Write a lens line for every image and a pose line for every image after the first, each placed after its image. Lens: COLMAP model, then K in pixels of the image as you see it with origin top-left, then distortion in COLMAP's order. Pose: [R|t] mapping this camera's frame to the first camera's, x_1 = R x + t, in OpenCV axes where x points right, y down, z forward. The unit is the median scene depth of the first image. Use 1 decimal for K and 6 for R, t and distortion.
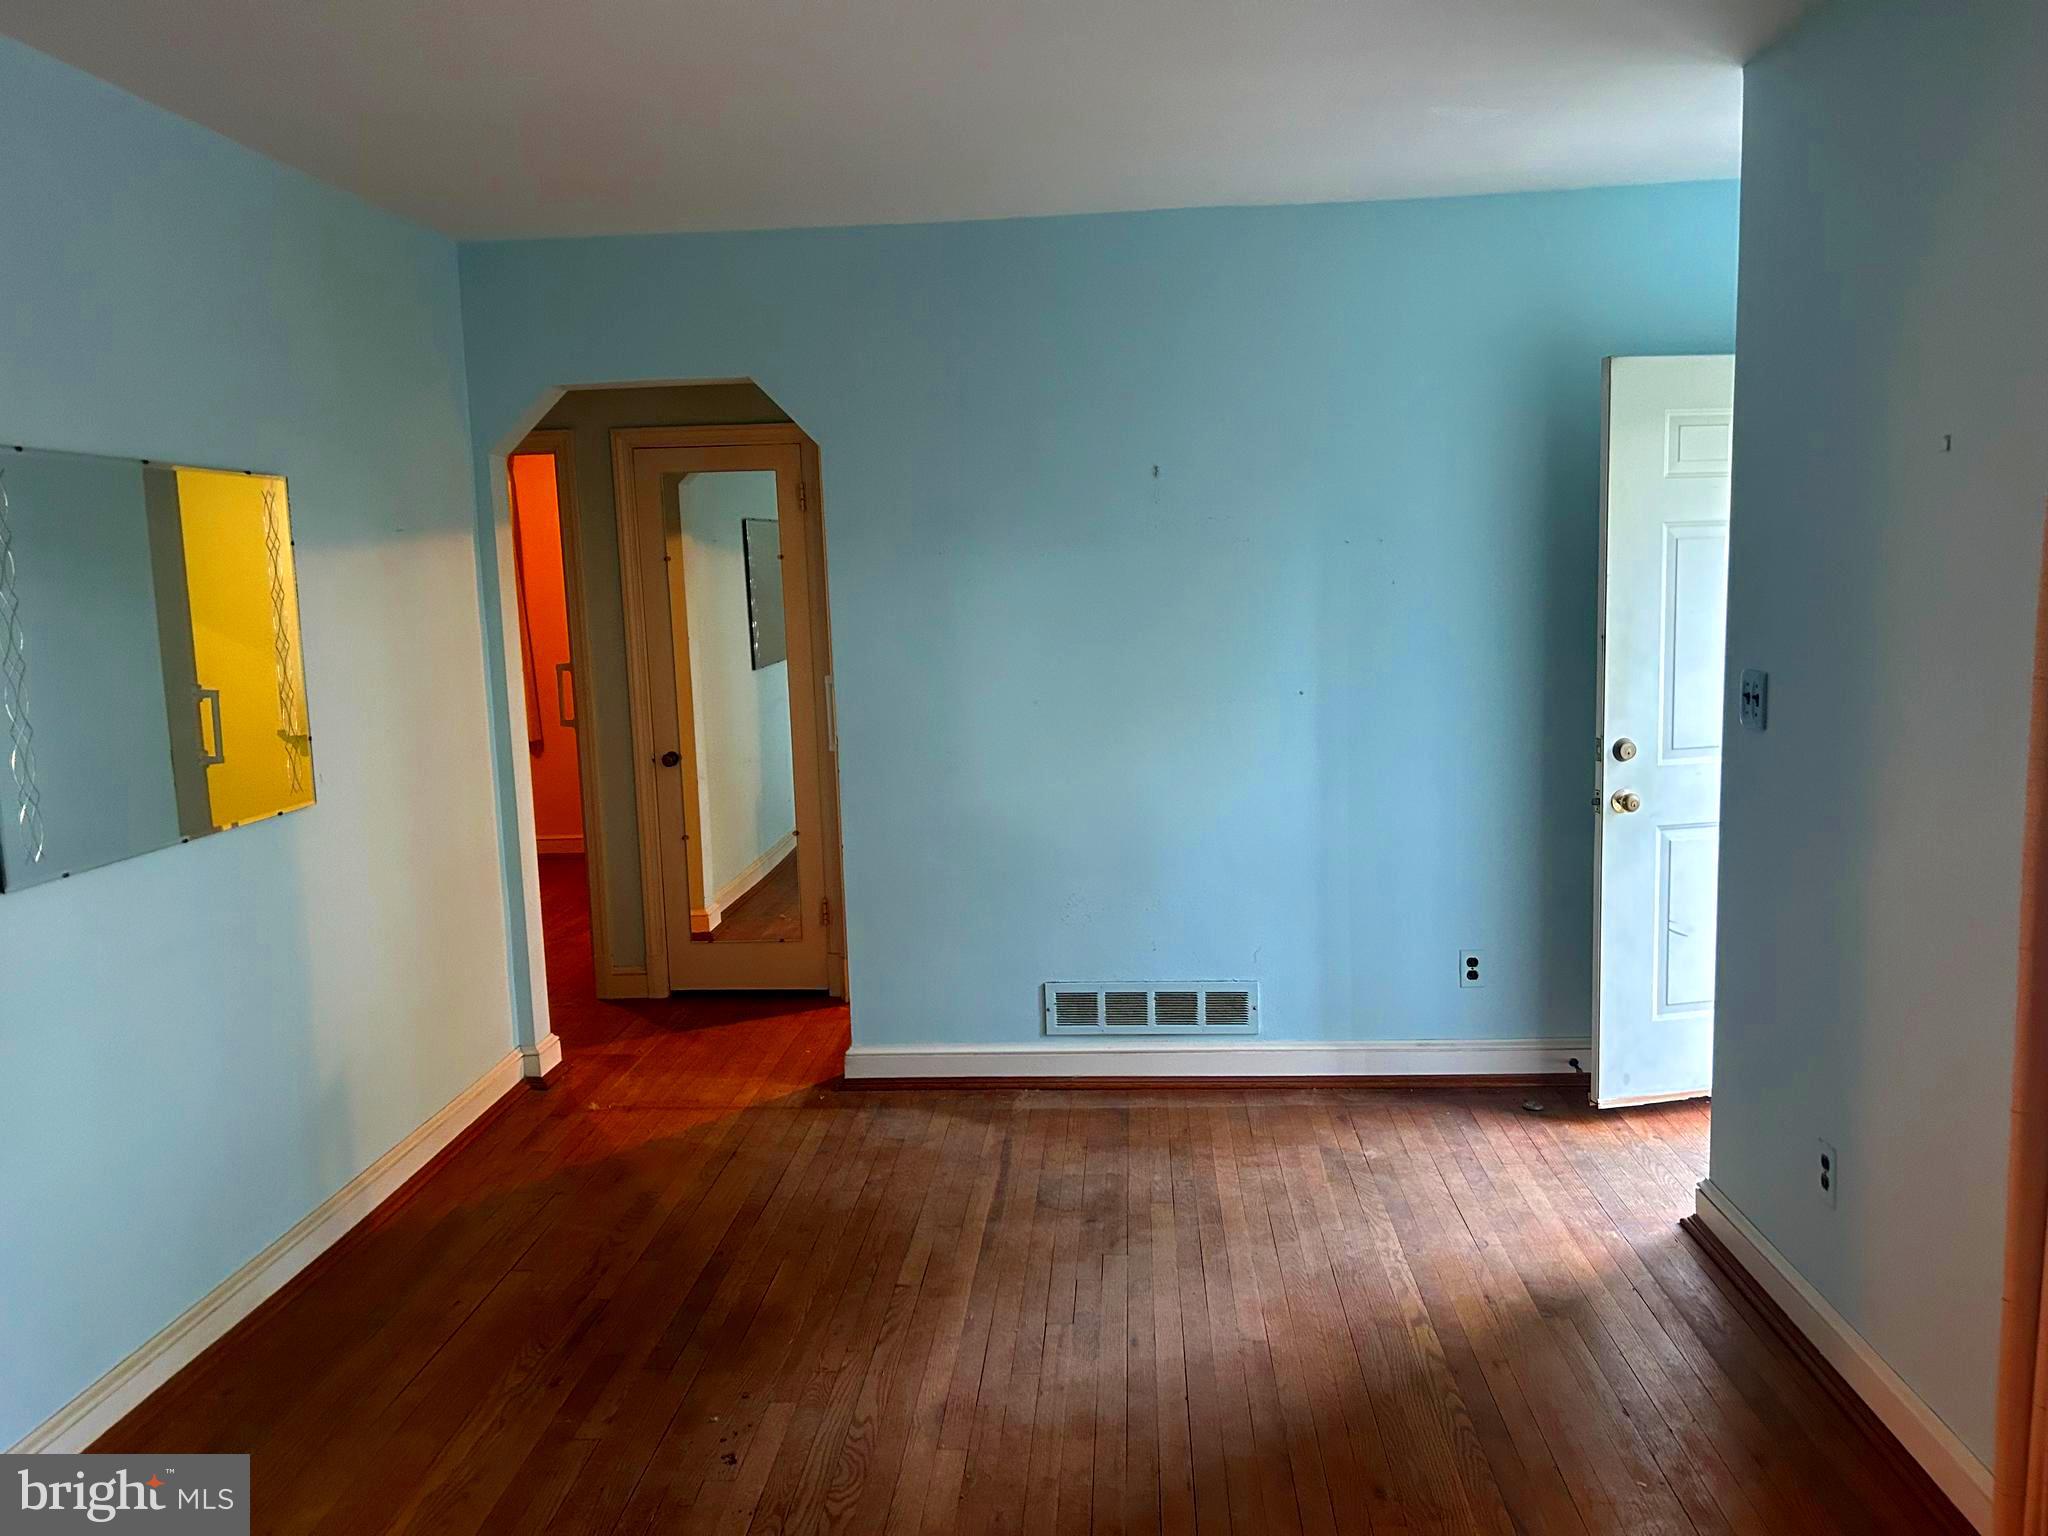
lens RADIAL K [[1522.4, 0, 1052.4], [0, 1522.4, 776.6], [0, 0, 1]] dist [0.019112, -0.047261]
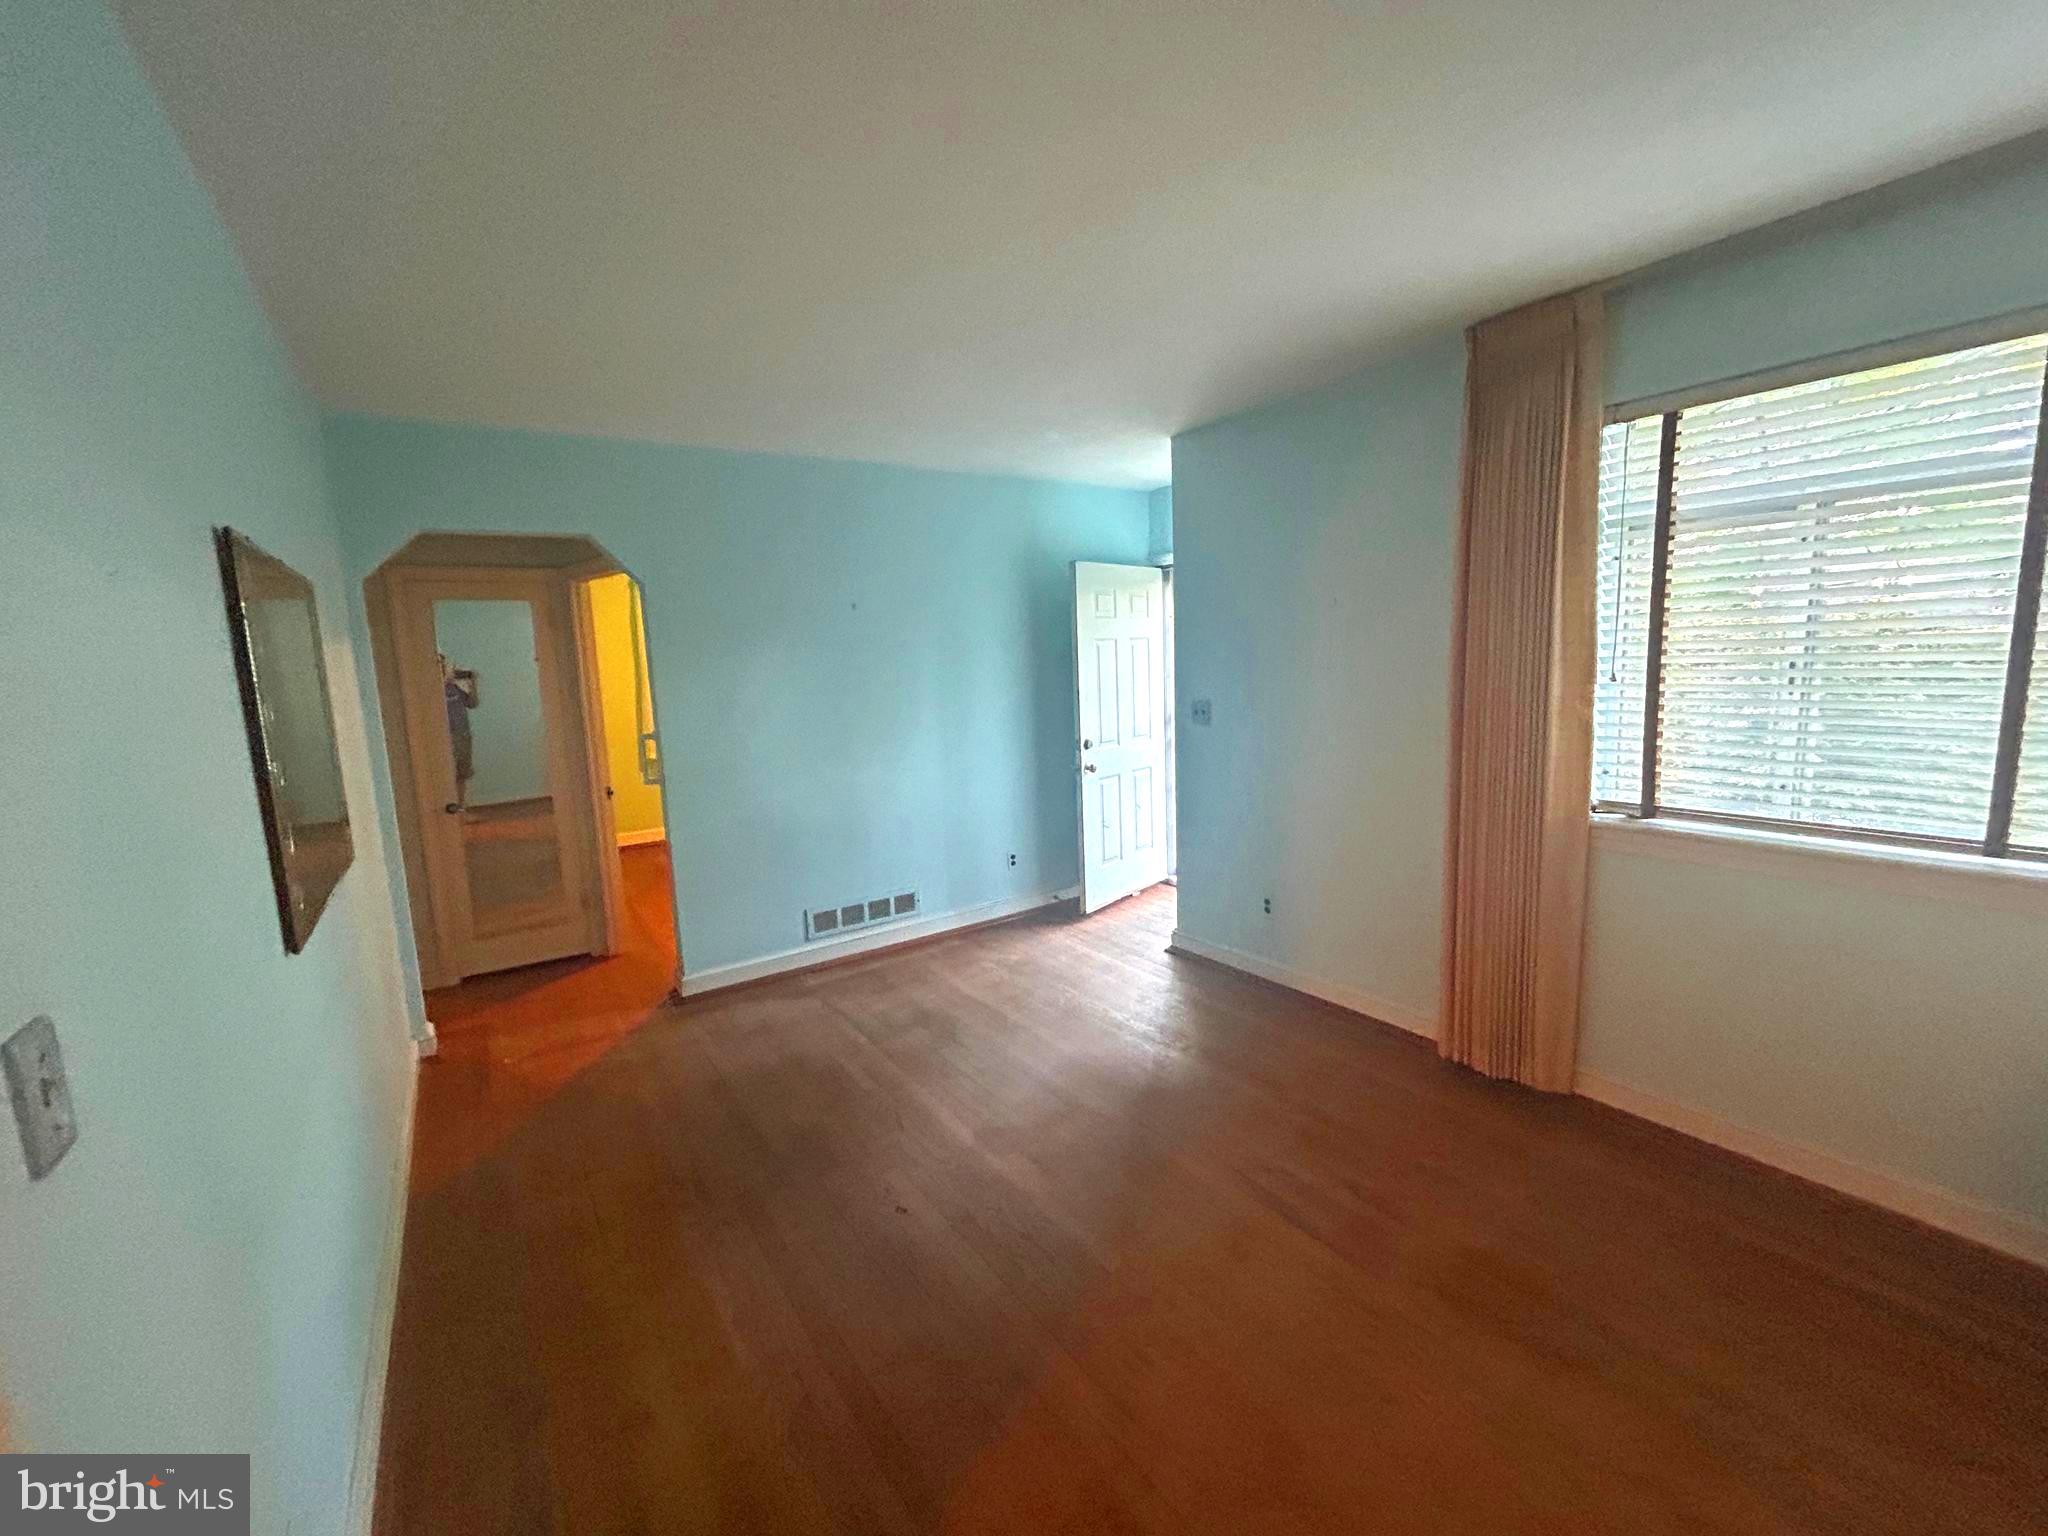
lens RADIAL K [[814.1, 0, 1024.0], [0, 814.1, 768.0], [0, 0, 1]] dist [-0.025563, 0.000011]
pose [[0.794663, -0.095459, 0.599499, -0.363253], [0.105435, 0.994253, 0.018558, -0.014083], [-0.597825, 0.048461, 0.800160, 0.130570]]
